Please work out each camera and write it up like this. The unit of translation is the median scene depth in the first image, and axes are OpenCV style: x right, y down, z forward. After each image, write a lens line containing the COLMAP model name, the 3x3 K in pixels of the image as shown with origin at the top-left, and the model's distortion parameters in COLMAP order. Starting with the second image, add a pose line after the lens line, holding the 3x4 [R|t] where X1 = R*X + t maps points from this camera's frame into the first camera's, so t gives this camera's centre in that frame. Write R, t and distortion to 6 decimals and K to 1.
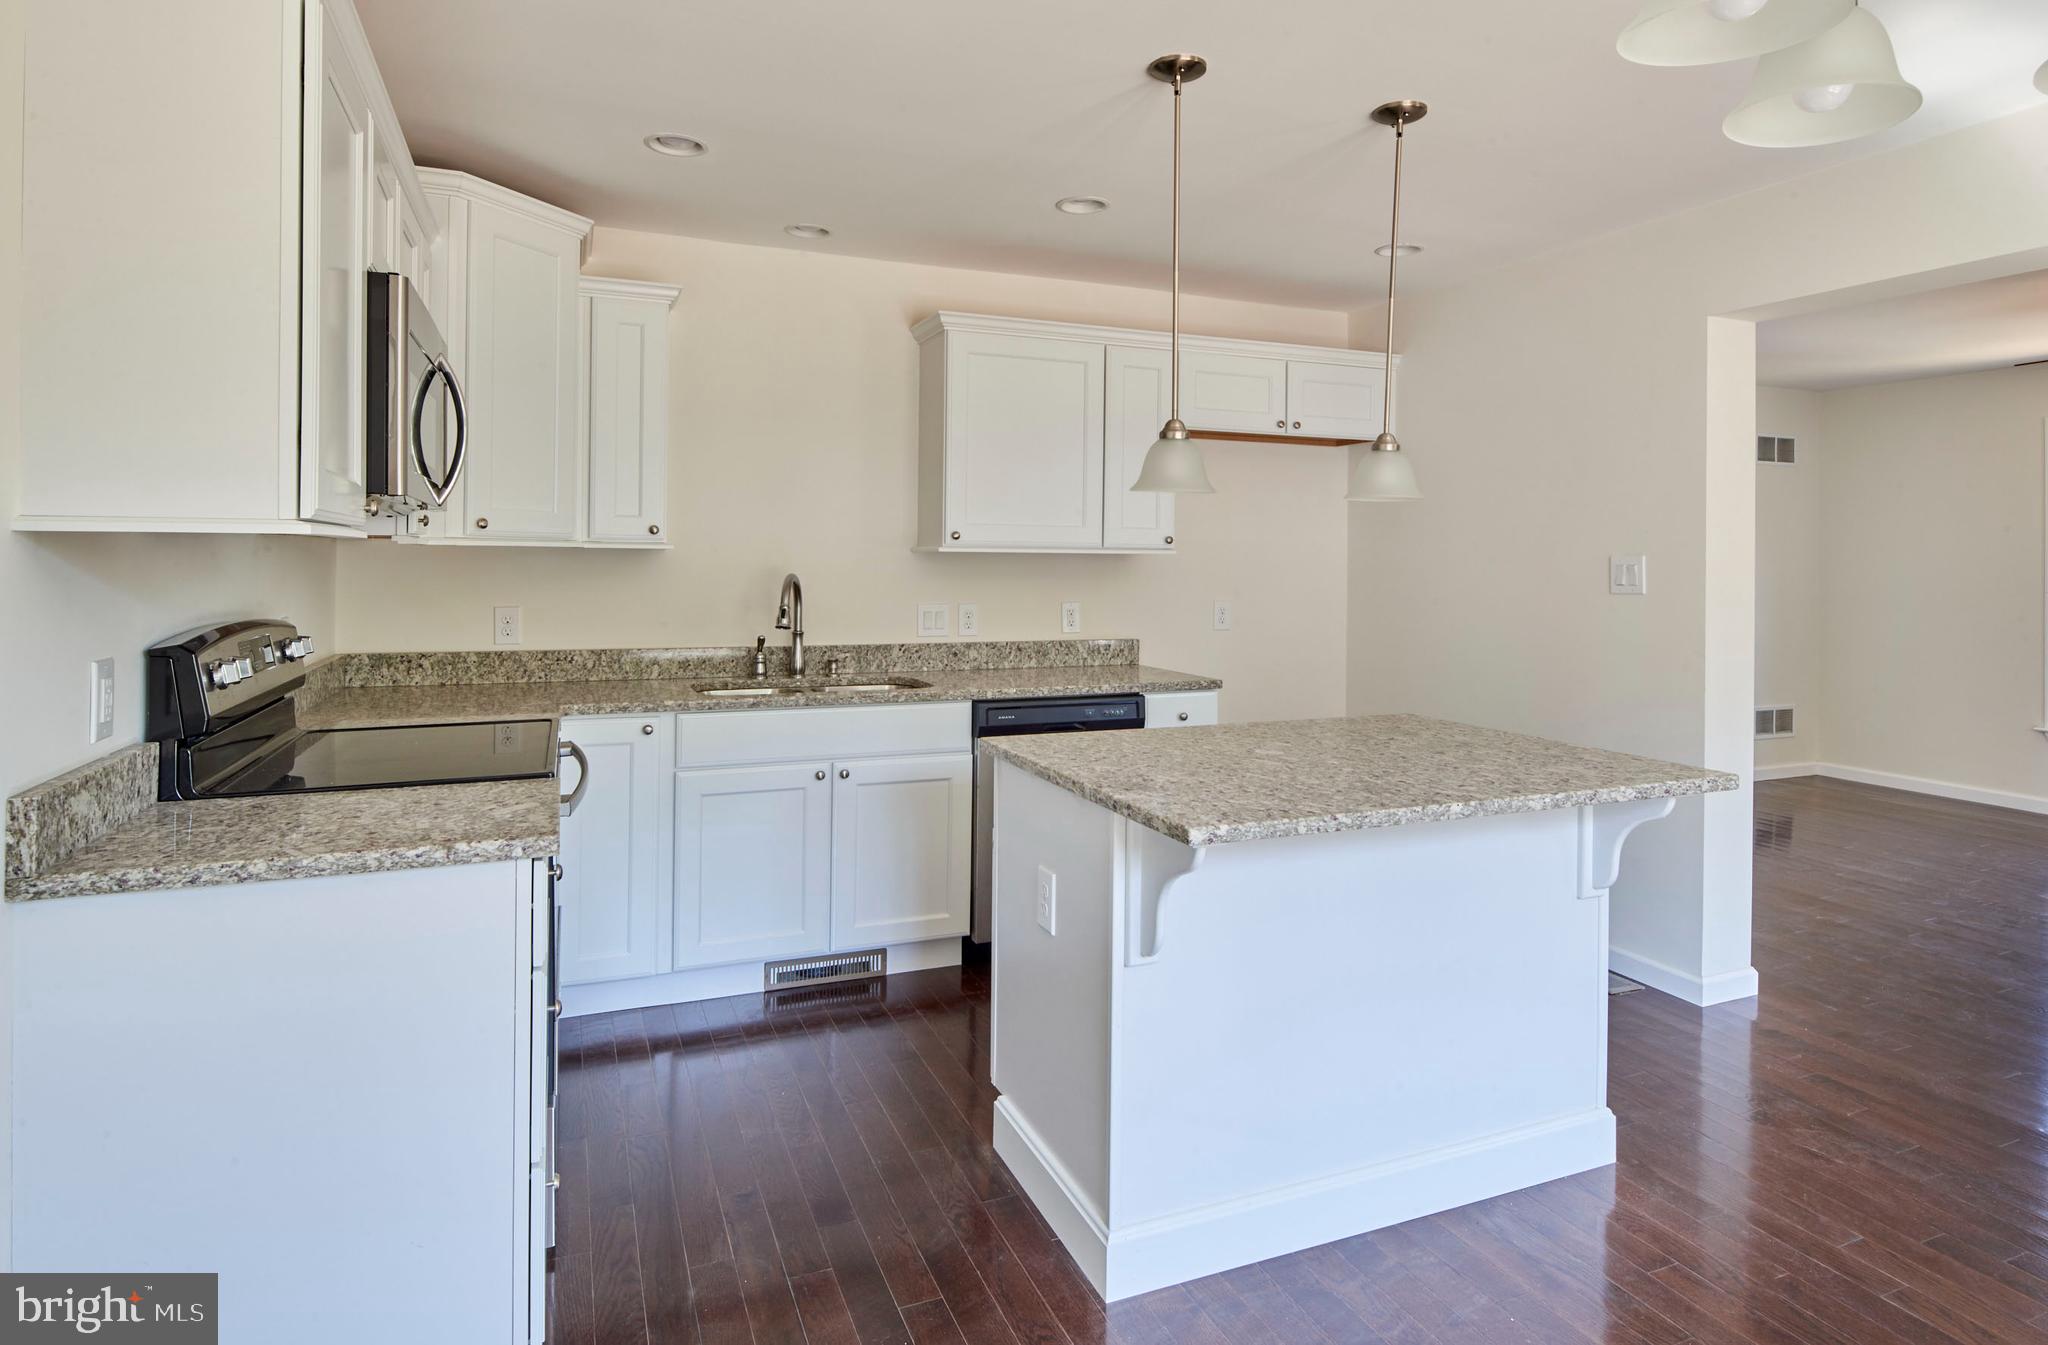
lens RADIAL K [[1111.6, 0, 1019.4], [0, 1111.6, 555.0], [0, 0, 1]] dist [-0.000916, -0.000890]
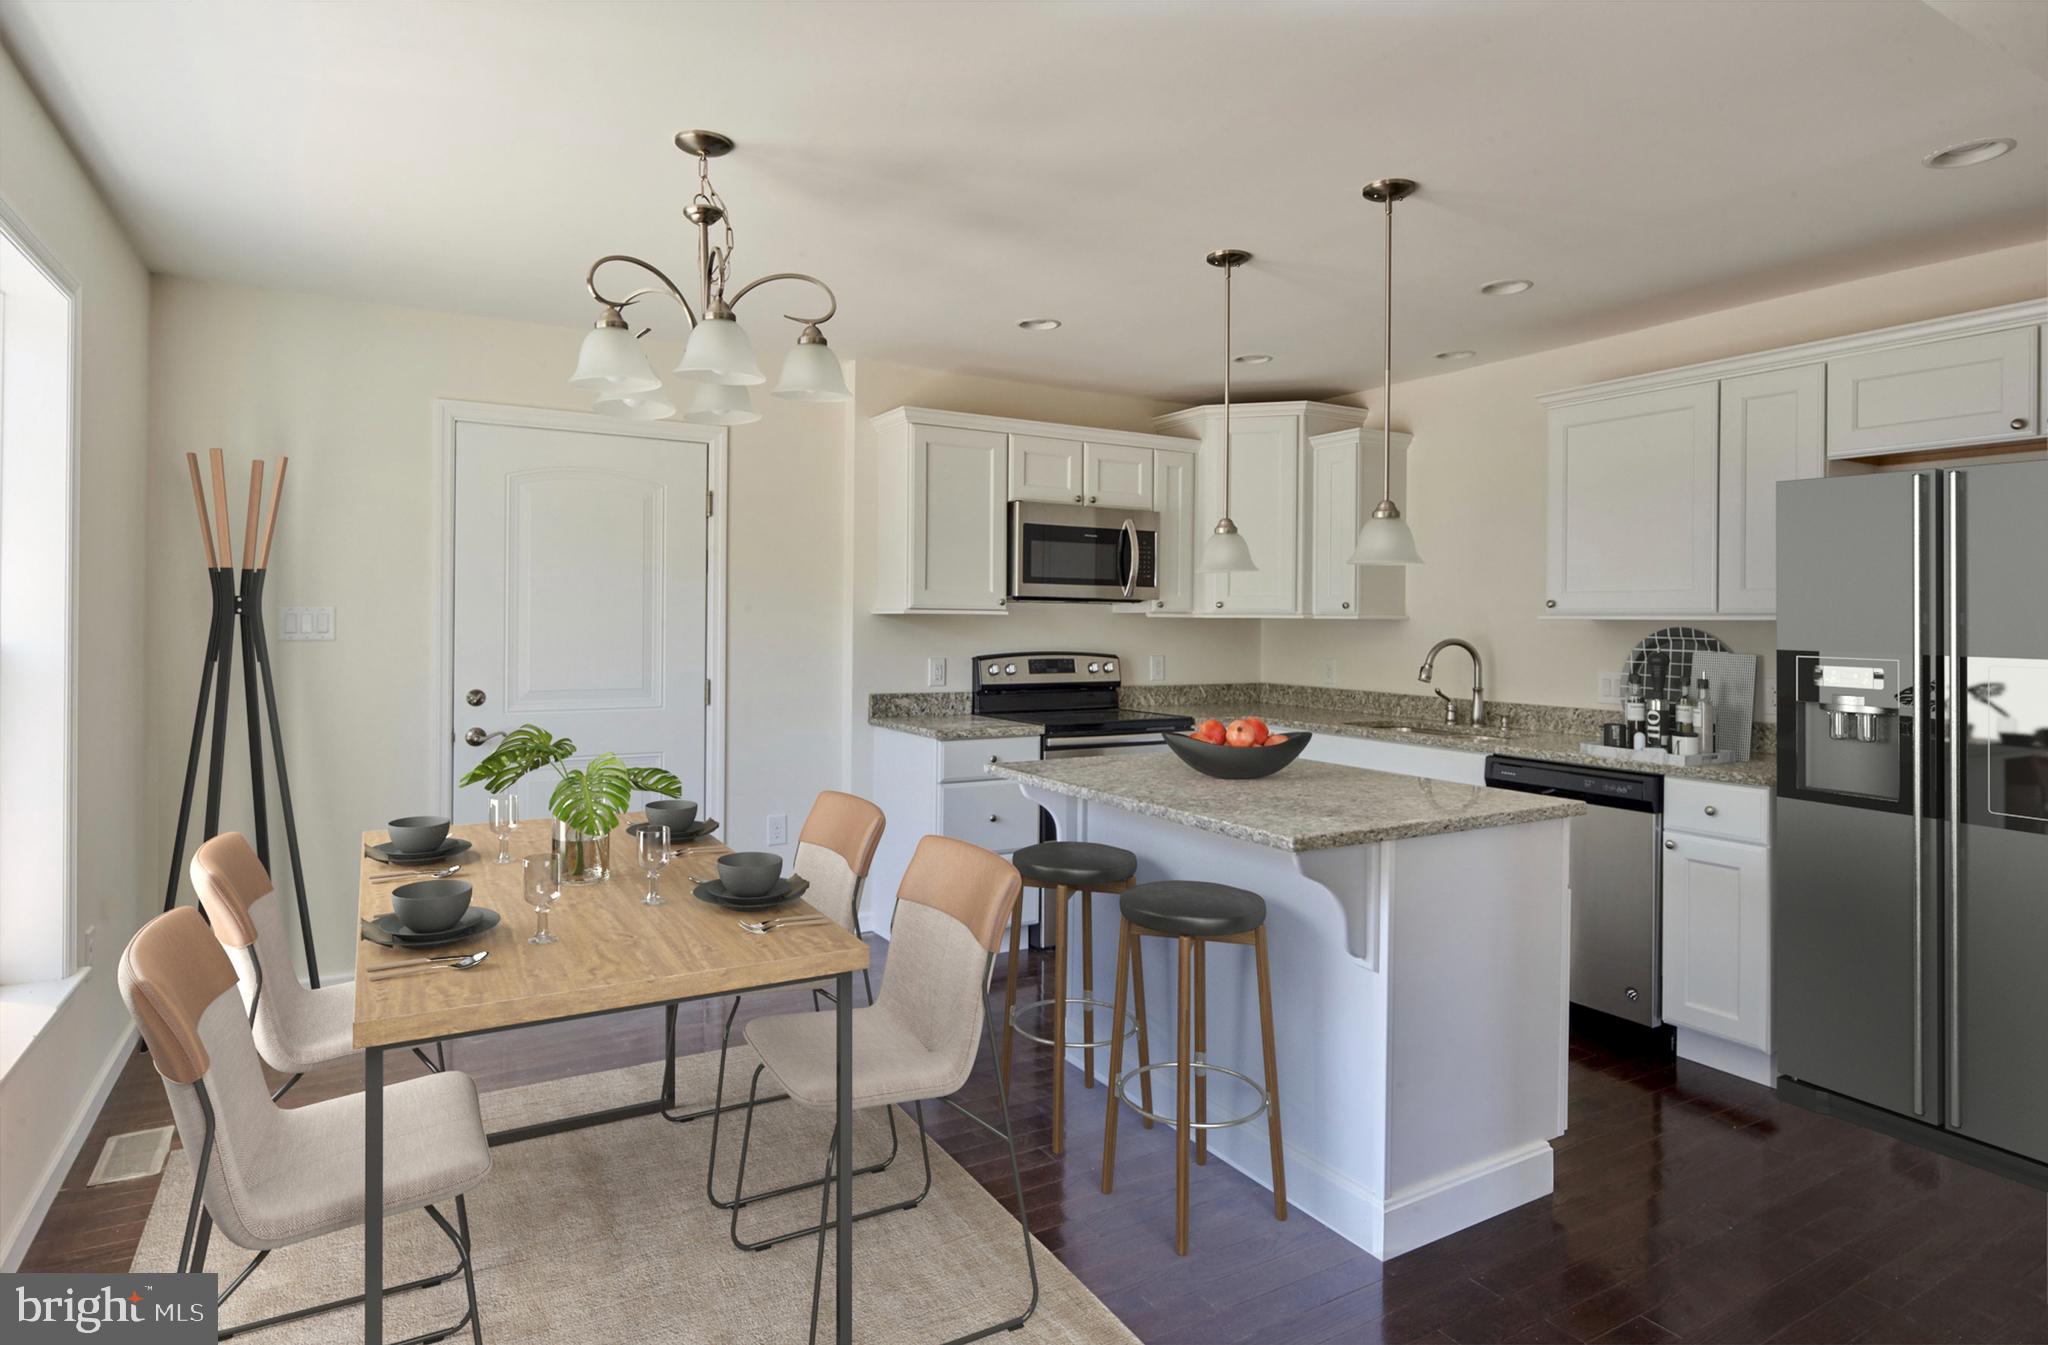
lens RADIAL K [[1110.4, 0, 1025.5], [0, 1110.4, 617.5], [0, 0, 1]] dist [0.000950, 0.000309]
pose [[0.144119, -0.009136, -0.989518, 0.896993], [-0.002717, 0.999950, -0.009628, 0.006588], [0.989557, 0.004076, 0.144087, 0.351159]]
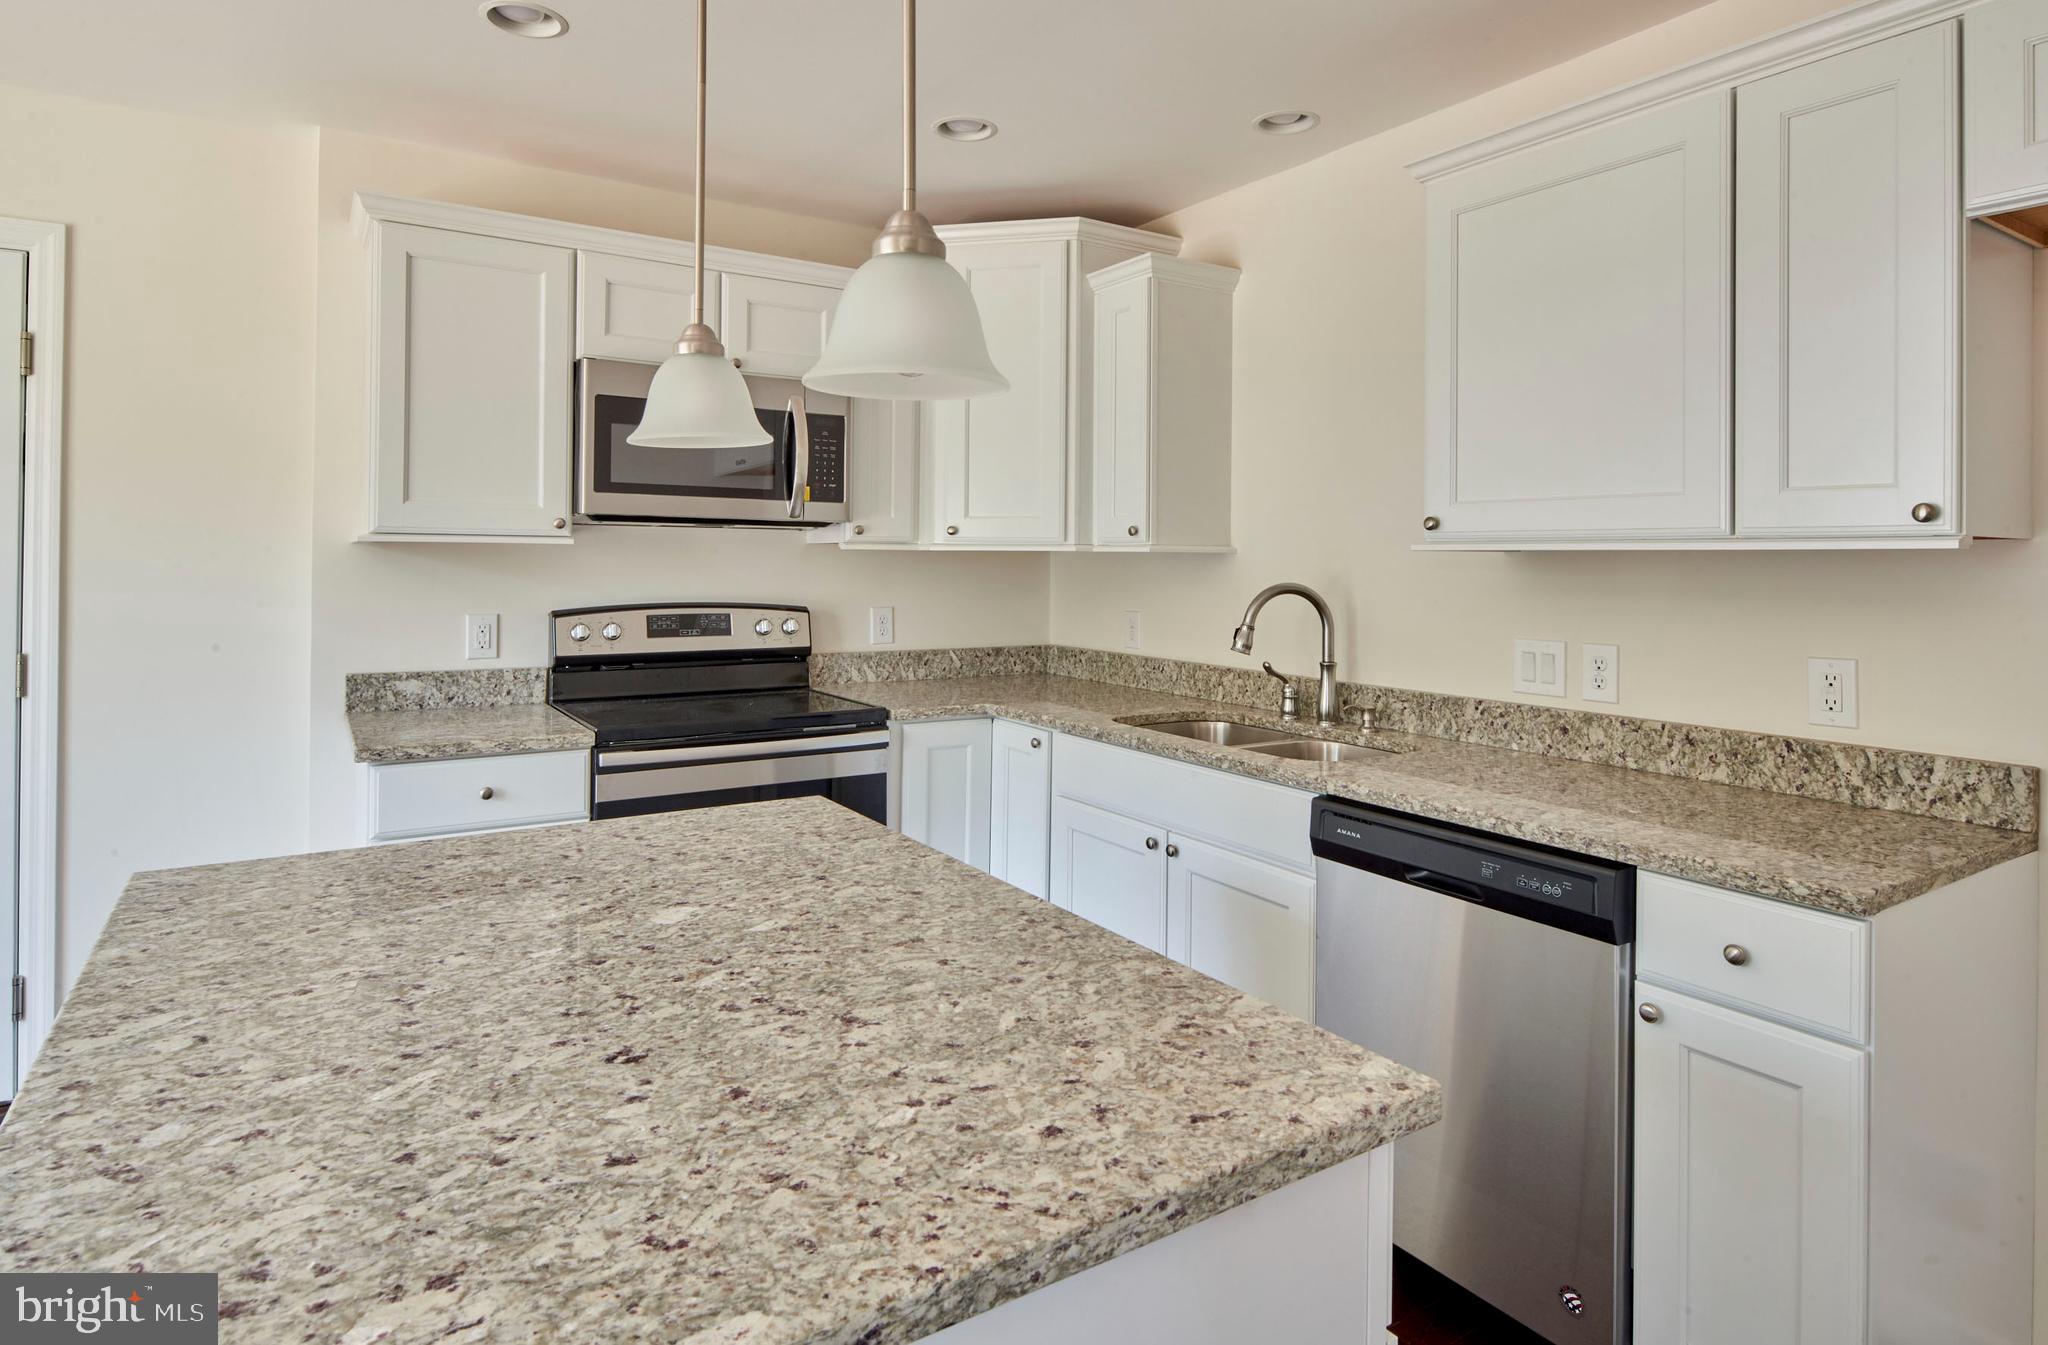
lens RADIAL K [[1111.6, 0, 1019.4], [0, 1111.6, 555.0], [0, 0, 1]] dist [-0.000916, -0.000890]
pose [[0.183620, -0.011384, -0.982931, 0.482777], [-0.002227, 0.999926, -0.011997, 0.007366], [0.982995, 0.004392, 0.183581, 0.661515]]
